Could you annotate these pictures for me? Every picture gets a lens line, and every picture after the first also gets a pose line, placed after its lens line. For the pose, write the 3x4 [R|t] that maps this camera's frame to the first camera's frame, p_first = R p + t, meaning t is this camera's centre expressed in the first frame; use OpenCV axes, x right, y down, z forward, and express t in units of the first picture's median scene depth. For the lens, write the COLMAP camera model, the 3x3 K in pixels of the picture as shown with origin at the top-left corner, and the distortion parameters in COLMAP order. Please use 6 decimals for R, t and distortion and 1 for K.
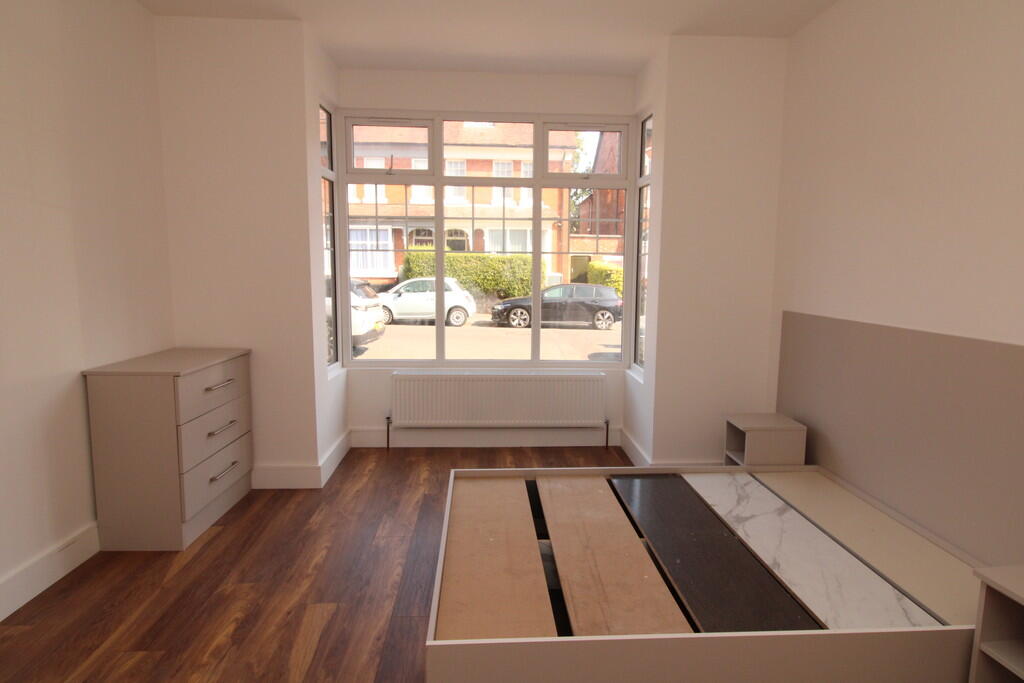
lens RADIAL K [[592.3, 0, 516.5], [0, 592.3, 329.2], [0, 0, 1]] dist [0.005283, -0.014516]
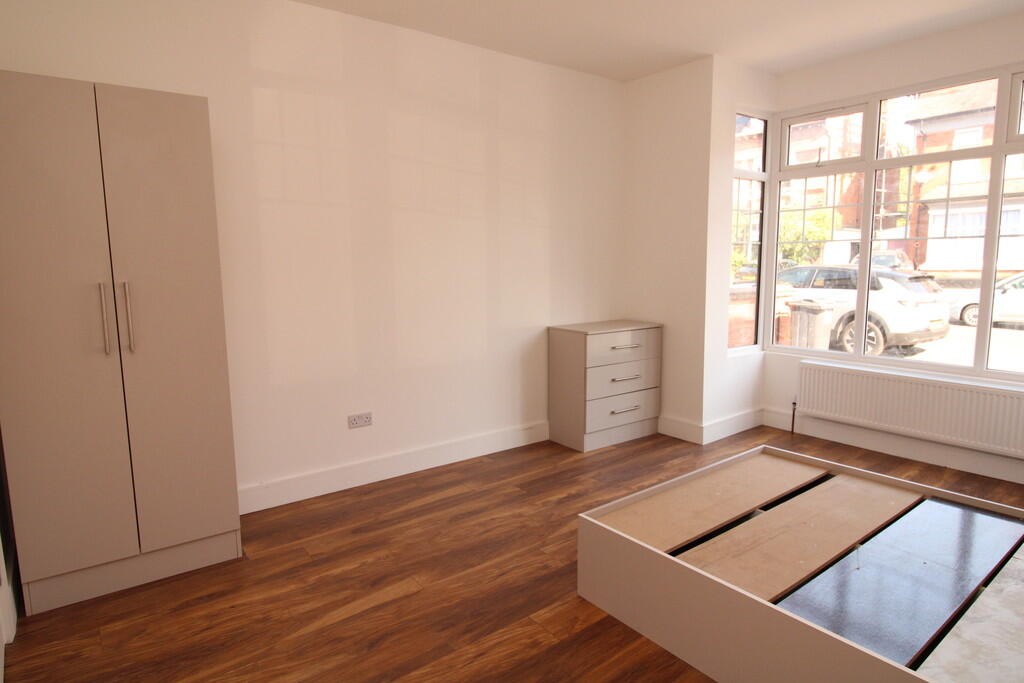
lens RADIAL K [[586.6, 0, 509.4], [0, 586.6, 316.0], [0, 0, 1]] dist [0.002717, -0.015054]
pose [[0.552708, 0.059928, -0.831217, 0.424333], [-0.068943, 0.997280, 0.026058, 0.005577], [0.830518, 0.042904, 0.555337, 0.010826]]
